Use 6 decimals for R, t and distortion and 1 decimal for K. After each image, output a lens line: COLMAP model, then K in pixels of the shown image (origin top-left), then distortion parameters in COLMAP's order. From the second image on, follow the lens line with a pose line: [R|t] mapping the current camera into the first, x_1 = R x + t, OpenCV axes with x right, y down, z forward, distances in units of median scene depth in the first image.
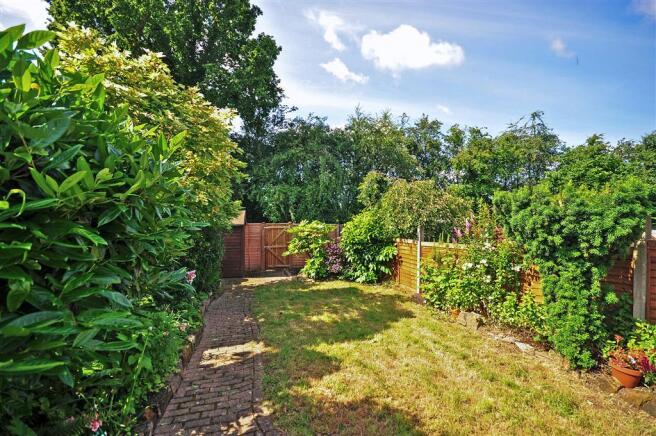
lens RADIAL K [[302.5, 0, 328.0], [0, 302.5, 218.0], [0, 0, 1]] dist [-0.002942, -0.000635]
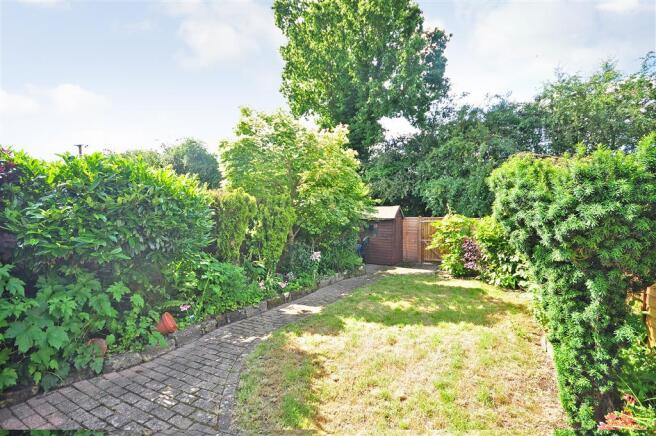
lens RADIAL K [[302.5, 0, 328.0], [0, 302.5, 218.0], [0, 0, 1]] dist [-0.002942, -0.000635]
pose [[0.708864, 0.003199, -0.705338, 0.376698], [0.007053, 0.999908, 0.011623, 0.007069], [0.705310, -0.013214, 0.708776, 0.054392]]
